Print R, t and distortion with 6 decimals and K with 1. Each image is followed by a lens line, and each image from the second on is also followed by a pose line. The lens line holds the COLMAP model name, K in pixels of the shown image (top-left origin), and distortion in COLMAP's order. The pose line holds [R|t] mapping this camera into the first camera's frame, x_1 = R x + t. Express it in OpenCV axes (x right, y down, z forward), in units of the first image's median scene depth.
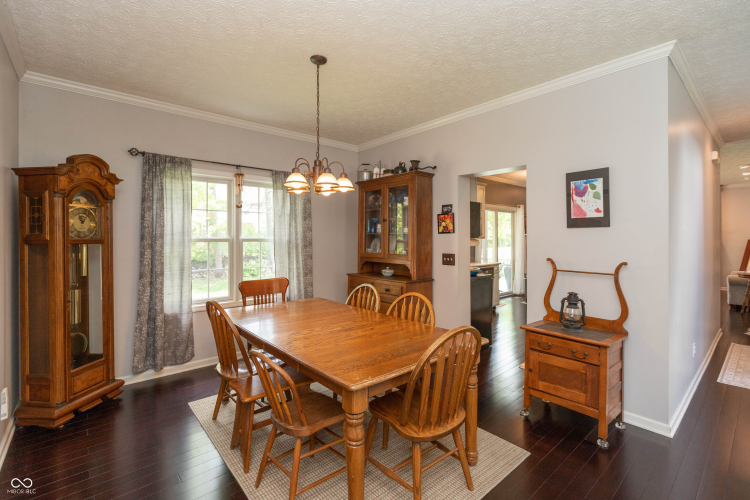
lens RADIAL K [[338.7, 0, 374.9], [0, 338.7, 244.9], [0, 0, 1]] dist [-0.001454, 0.000427]
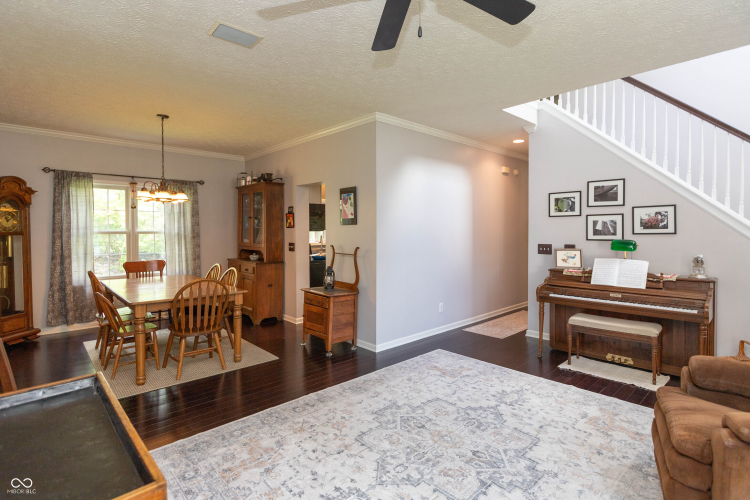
lens RADIAL K [[368.1, 0, 375.2], [0, 368.1, 244.3], [0, 0, 1]] dist [-0.004196, -0.002569]
pose [[0.999055, 0.000274, 0.043462, 0.556338], [-0.001128, 0.999807, 0.019630, 0.002930], [-0.043448, -0.019660, 0.998862, -0.555229]]
